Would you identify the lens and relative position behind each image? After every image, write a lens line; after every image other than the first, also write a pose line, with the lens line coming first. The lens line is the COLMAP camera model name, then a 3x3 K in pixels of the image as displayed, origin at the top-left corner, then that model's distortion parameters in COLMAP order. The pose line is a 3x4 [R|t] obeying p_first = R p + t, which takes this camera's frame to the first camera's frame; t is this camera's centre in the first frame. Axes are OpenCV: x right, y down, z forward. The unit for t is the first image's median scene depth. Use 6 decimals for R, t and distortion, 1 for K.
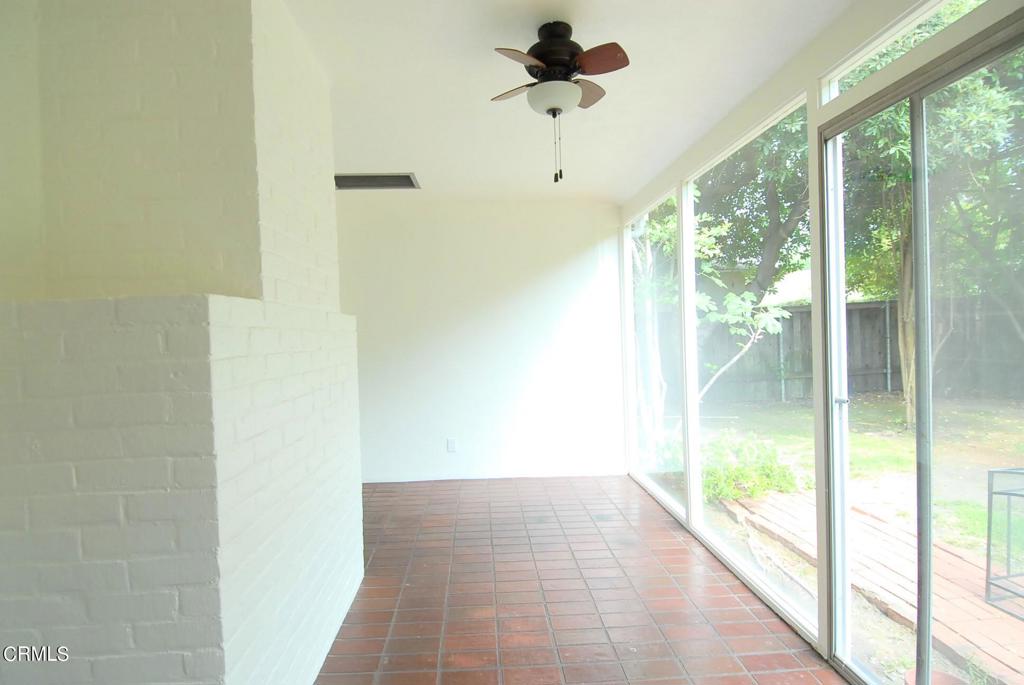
lens RADIAL K [[530.7, 0, 512.1], [0, 530.7, 347.3], [0, 0, 1]] dist [0.033703, -0.039341]
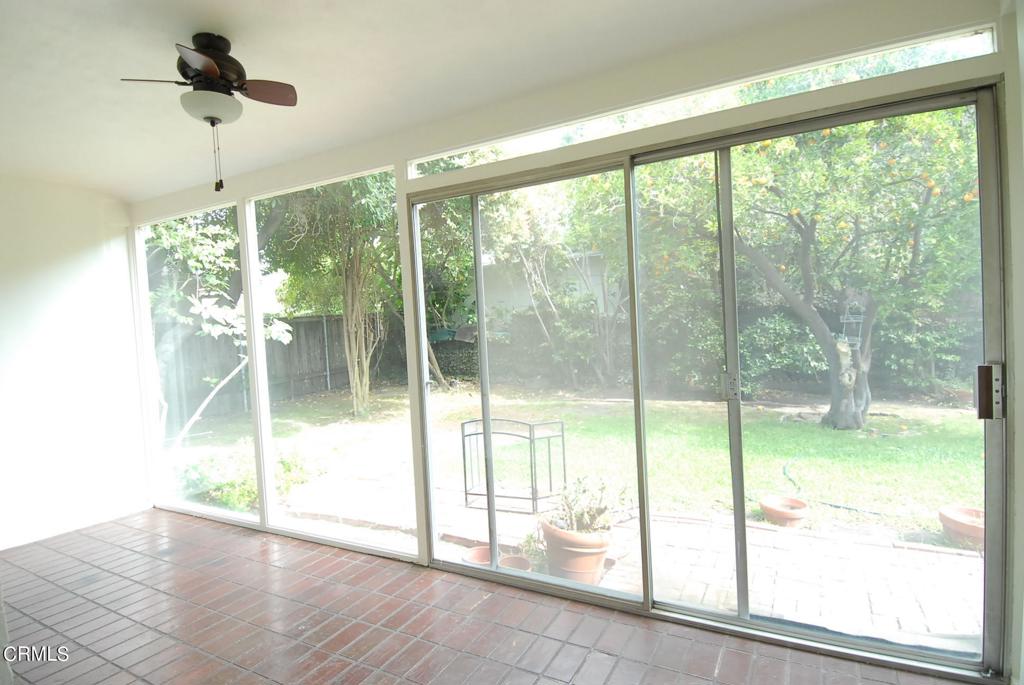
lens RADIAL K [[530.7, 0, 512.1], [0, 530.7, 347.3], [0, 0, 1]] dist [0.033703, -0.039341]
pose [[0.530699, -0.038269, 0.846696, -0.360421], [0.059732, 0.998185, 0.007677, 0.003588], [-0.845453, 0.046501, 0.532021, 0.015135]]
